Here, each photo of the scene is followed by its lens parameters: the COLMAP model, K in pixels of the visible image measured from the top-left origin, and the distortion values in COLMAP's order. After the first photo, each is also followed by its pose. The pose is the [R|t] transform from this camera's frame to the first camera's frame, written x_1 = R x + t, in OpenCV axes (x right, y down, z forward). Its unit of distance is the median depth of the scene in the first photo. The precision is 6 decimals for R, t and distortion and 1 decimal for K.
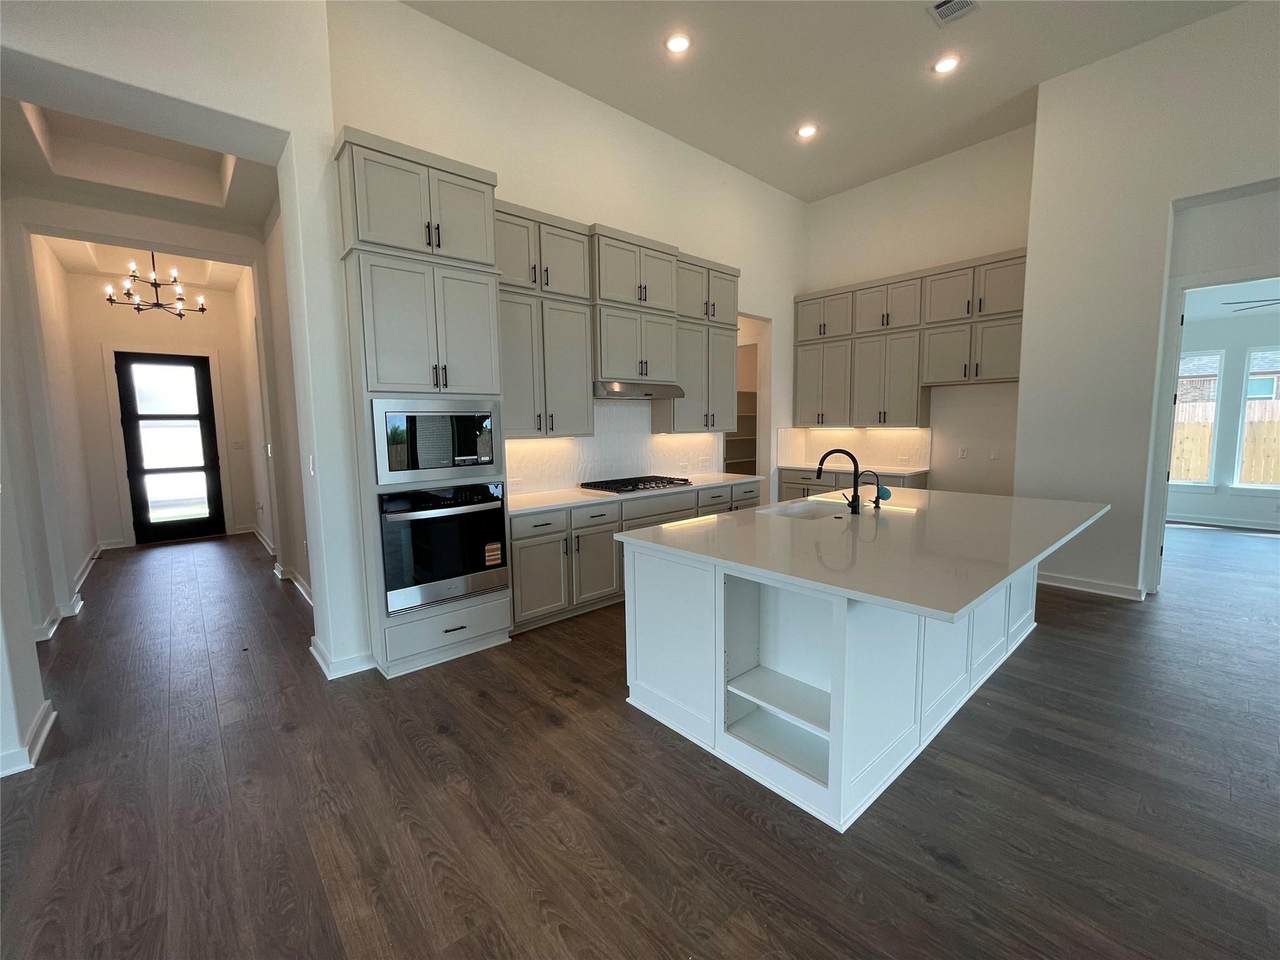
lens RADIAL K [[521.2, 0, 649.4], [0, 521.2, 475.9], [0, 0, 1]] dist [-0.001073, -0.000294]
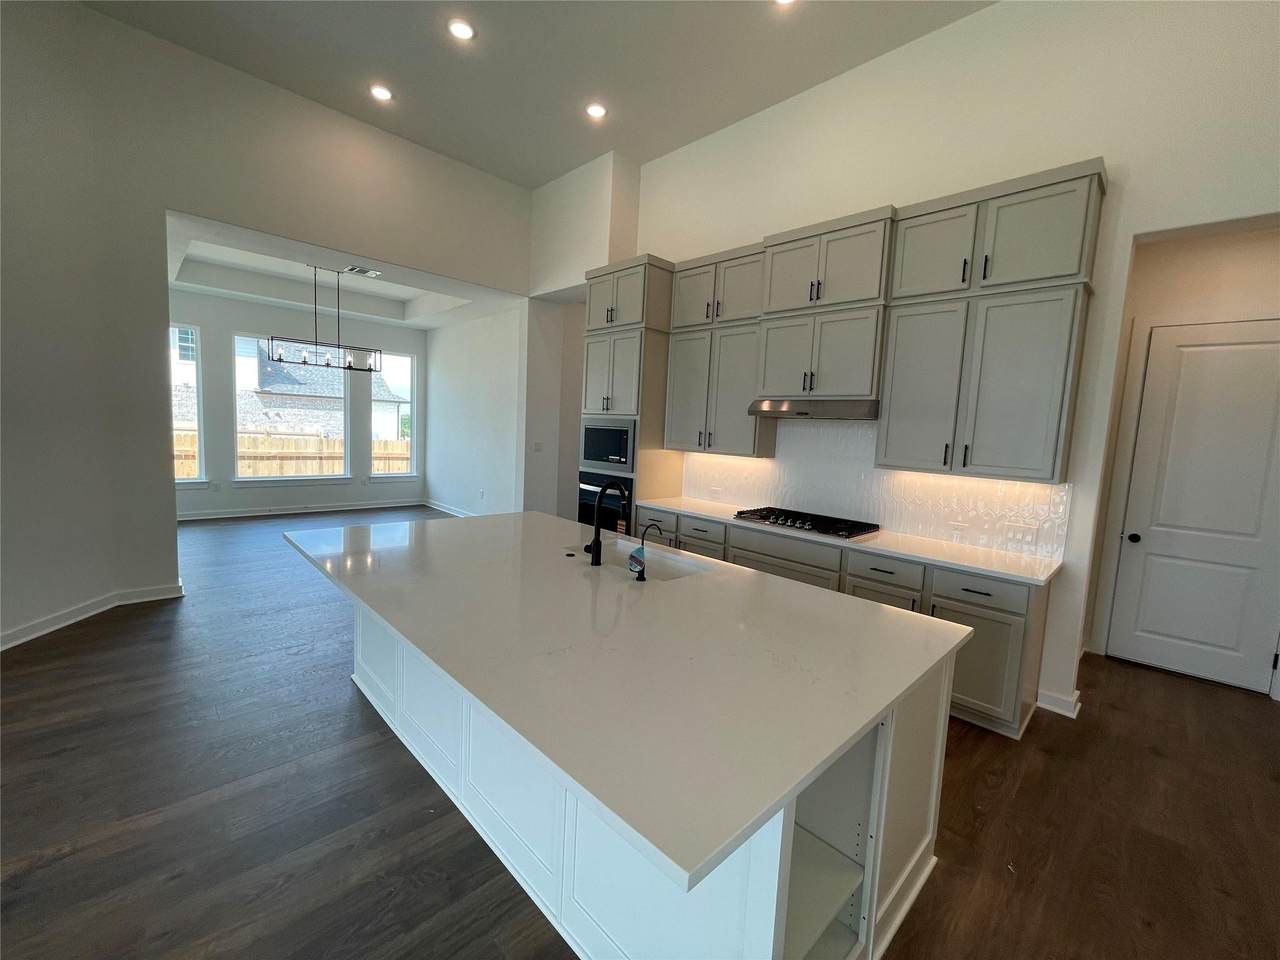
lens RADIAL K [[521.2, 0, 650.0], [0, 521.2, 480.4], [0, 0, 1]] dist [-0.001073, -0.000294]
pose [[0.051883, 0.100522, -0.993581, 0.917406], [-0.167143, 0.981761, 0.090598, -0.097876], [0.984567, 0.161369, 0.067738, 0.821337]]
